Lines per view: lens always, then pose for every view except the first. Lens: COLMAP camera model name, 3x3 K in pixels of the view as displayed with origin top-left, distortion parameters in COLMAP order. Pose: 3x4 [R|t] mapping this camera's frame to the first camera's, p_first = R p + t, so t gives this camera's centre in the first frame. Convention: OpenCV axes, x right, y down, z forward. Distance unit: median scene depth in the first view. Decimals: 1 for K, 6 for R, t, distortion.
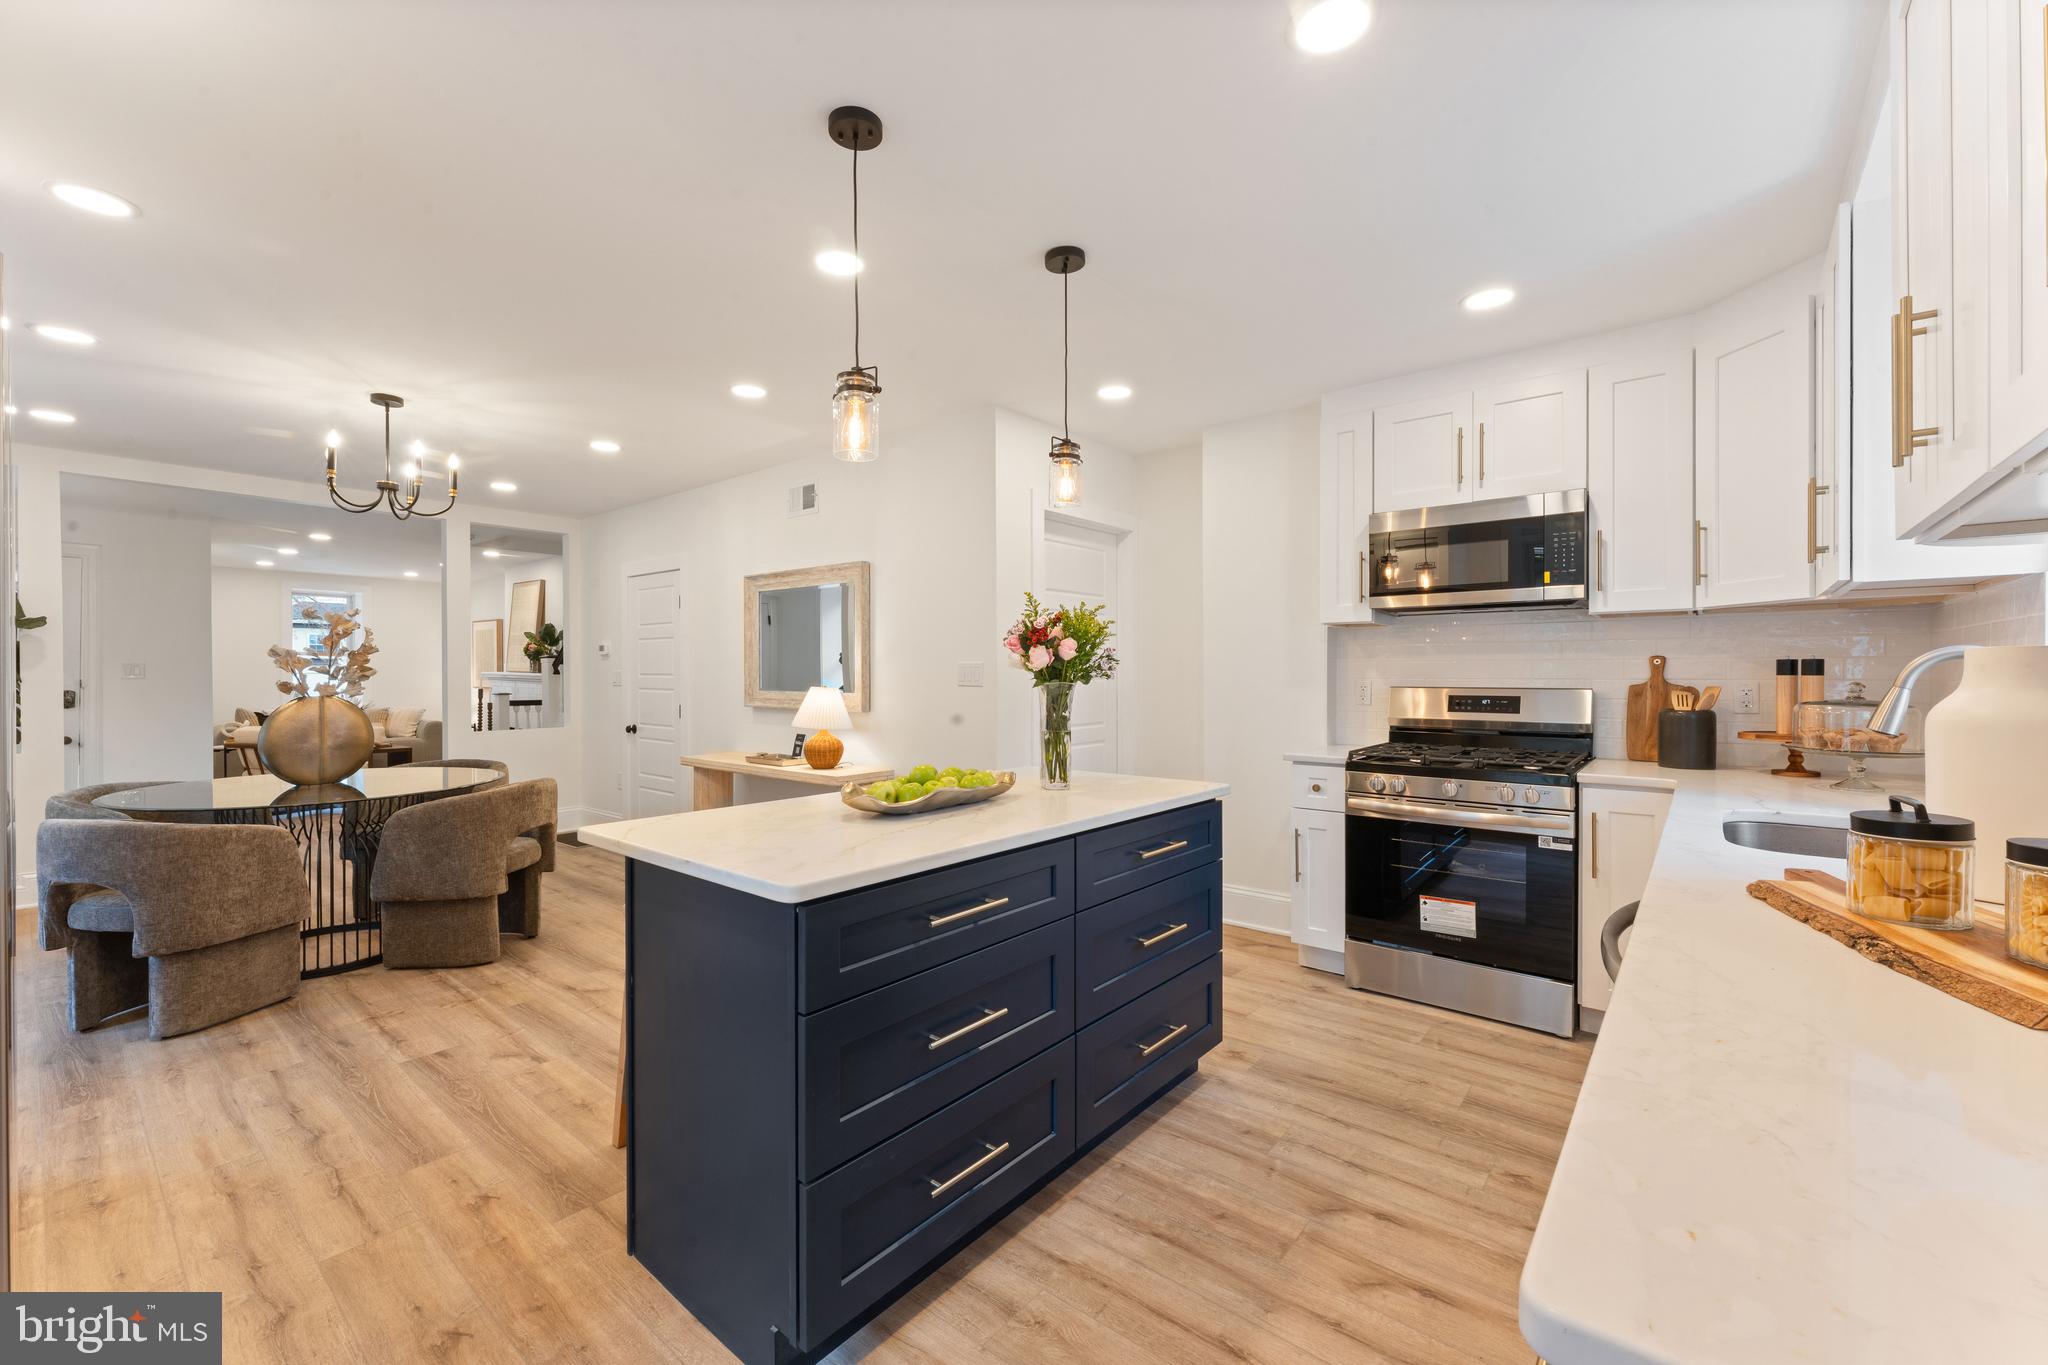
lens RADIAL K [[826.1, 0, 1026.4], [0, 826.1, 679.1], [0, 0, 1]] dist [0.000436, 0.000095]
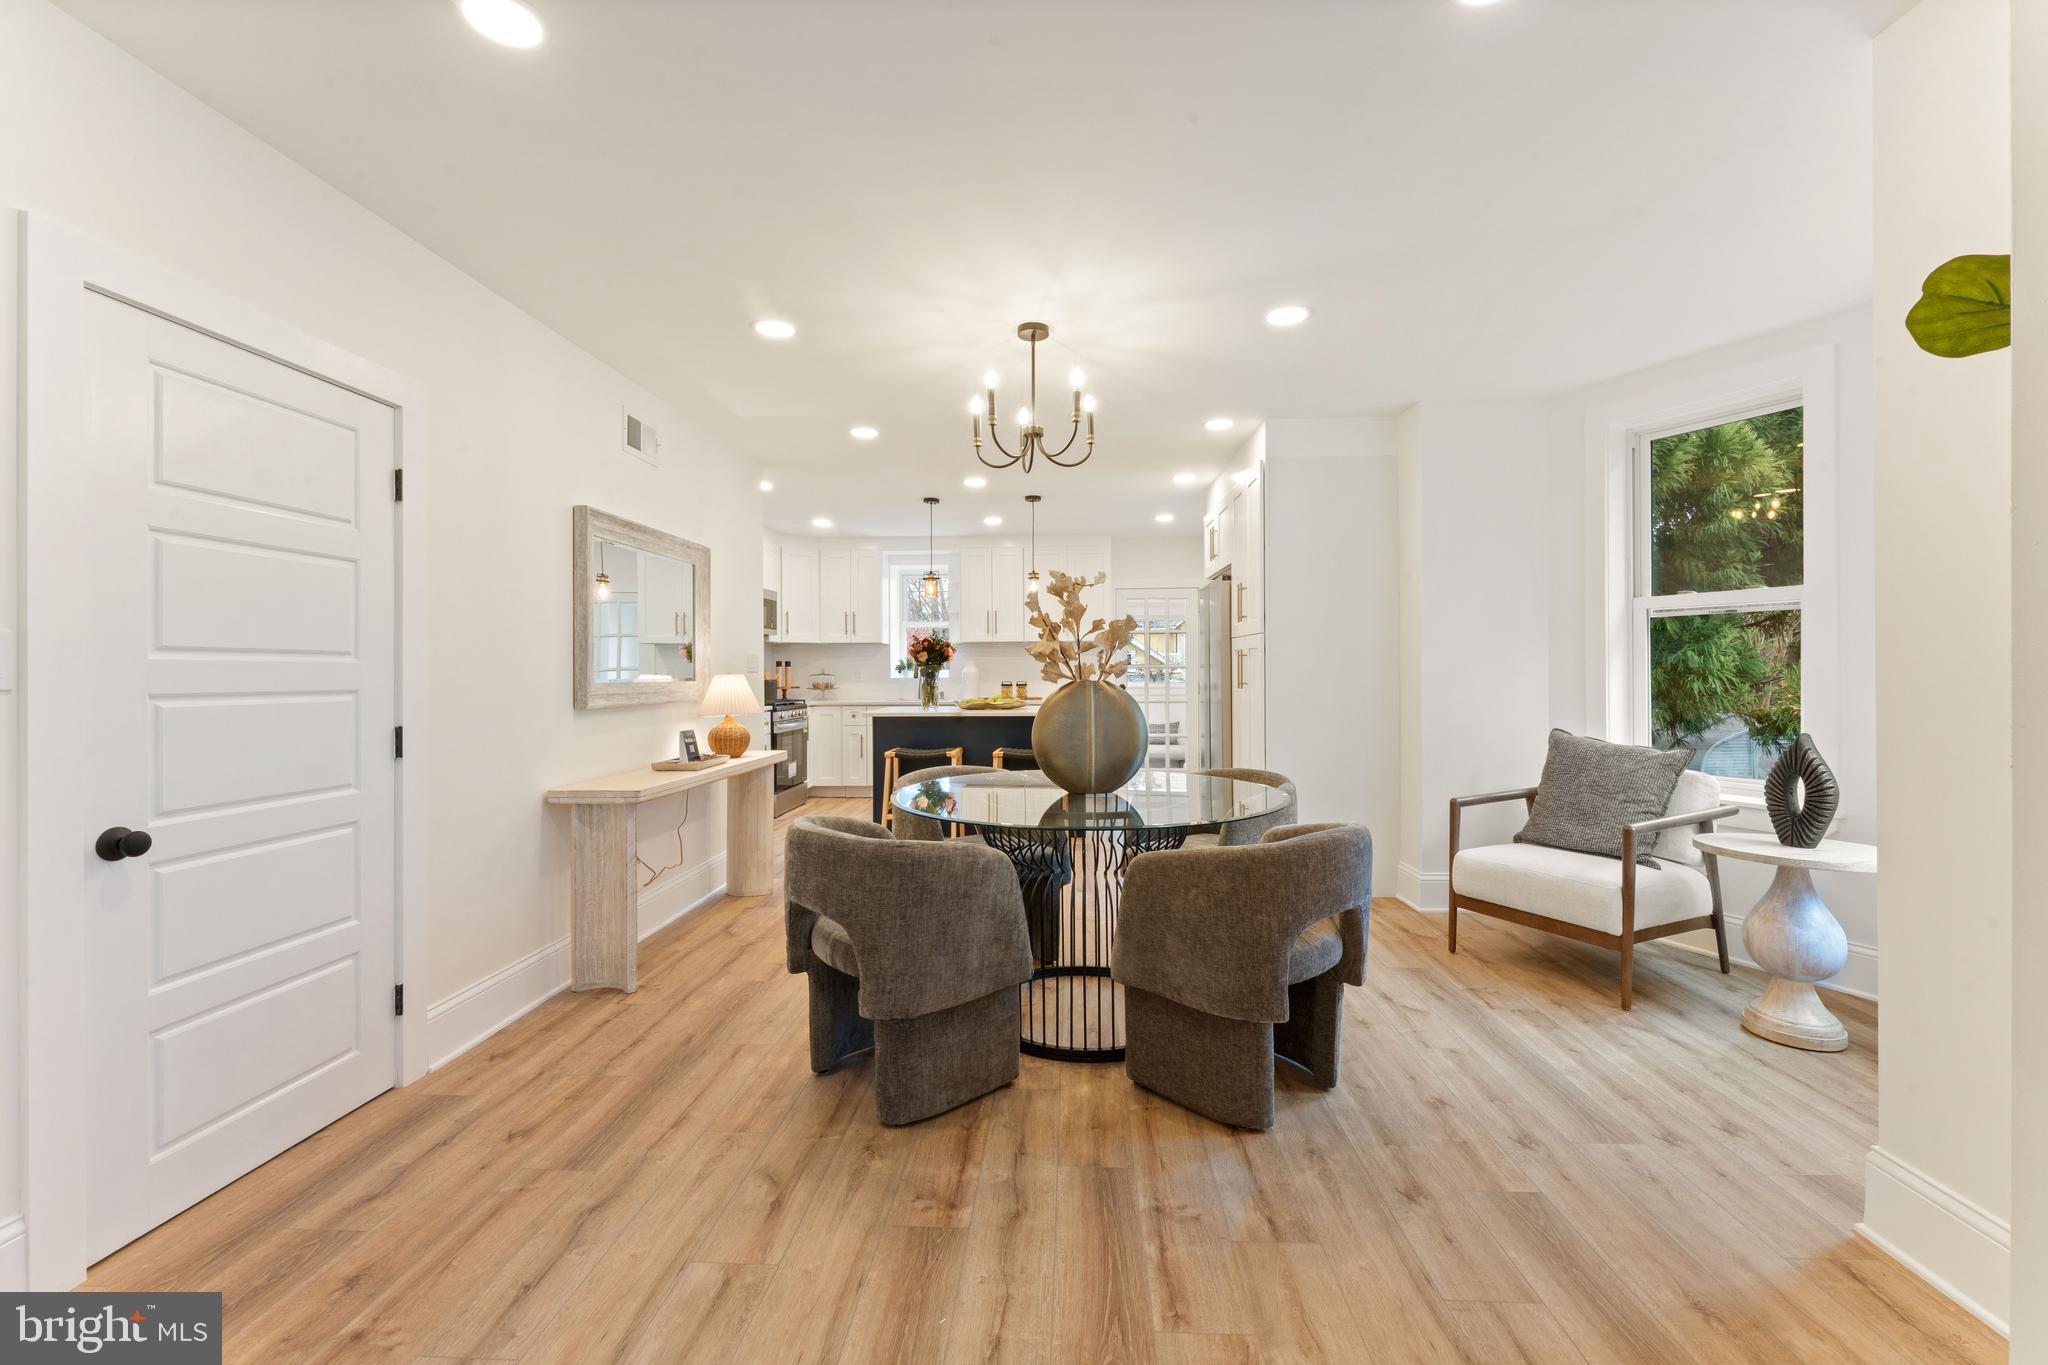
lens RADIAL K [[820.8, 0, 1034.0], [0, 820.8, 672.2], [0, 0, 1]] dist [0.000546, 0.000061]
pose [[-0.594535, 0.003261, 0.804063, -1.778972], [0.012477, 0.999909, 0.005171, 0.009916], [-0.803973, 0.013106, -0.594521, 1.844172]]
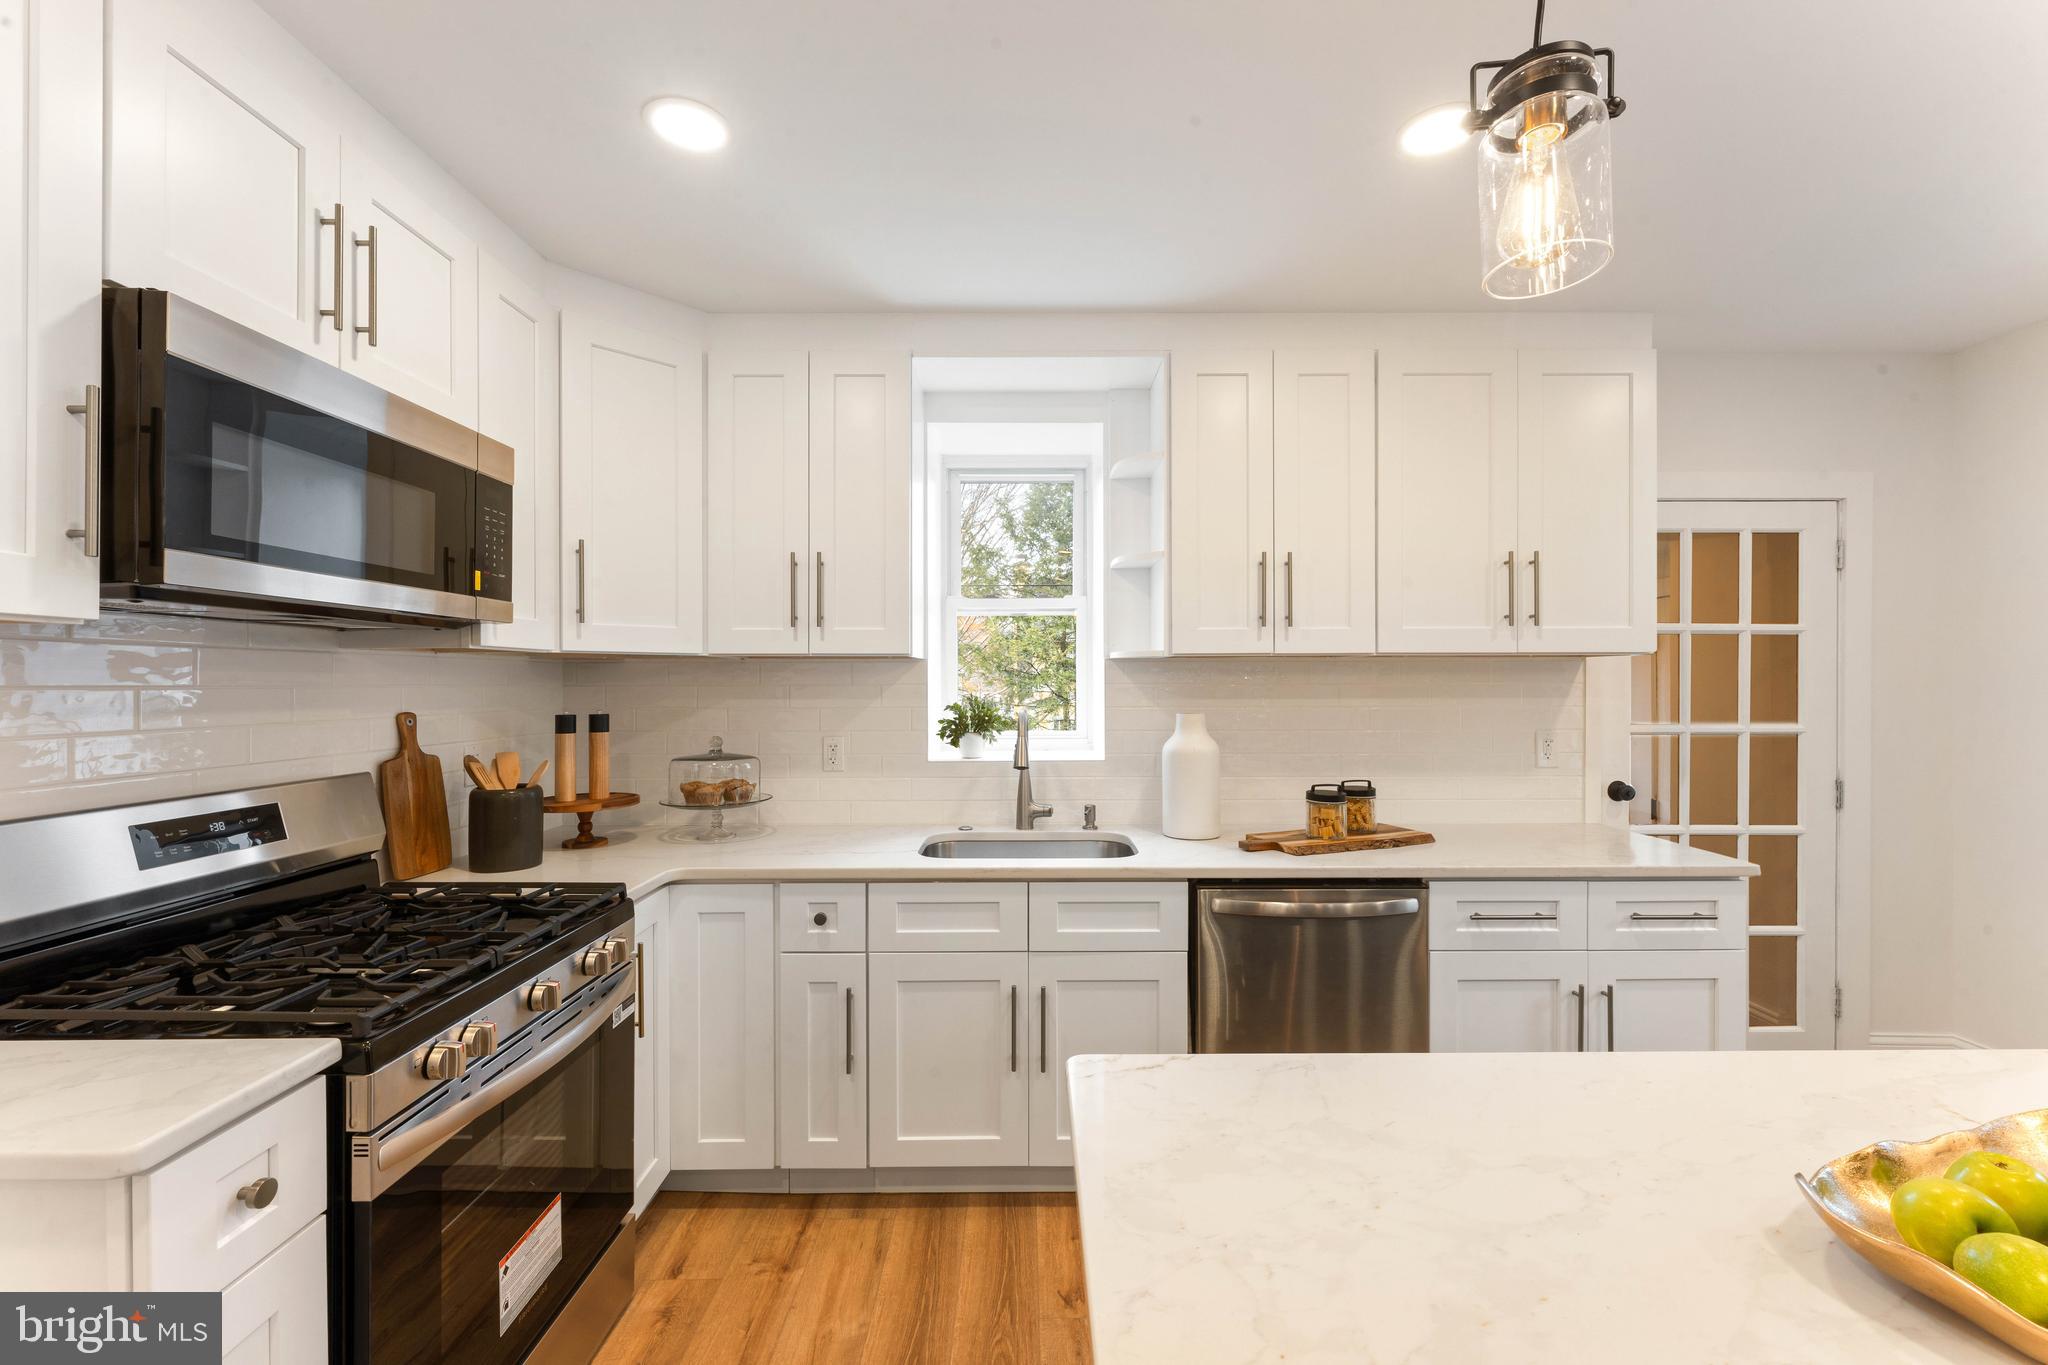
lens RADIAL K [[824.5, 0, 1026.1], [0, 824.5, 683.8], [0, 0, 1]] dist [-0.000376, -0.000005]
pose [[-0.638547, 0.002033, 0.769581, -0.049555], [0.008679, 0.999952, 0.004560, -0.052104], [-0.769534, 0.009591, -0.638534, 1.093332]]
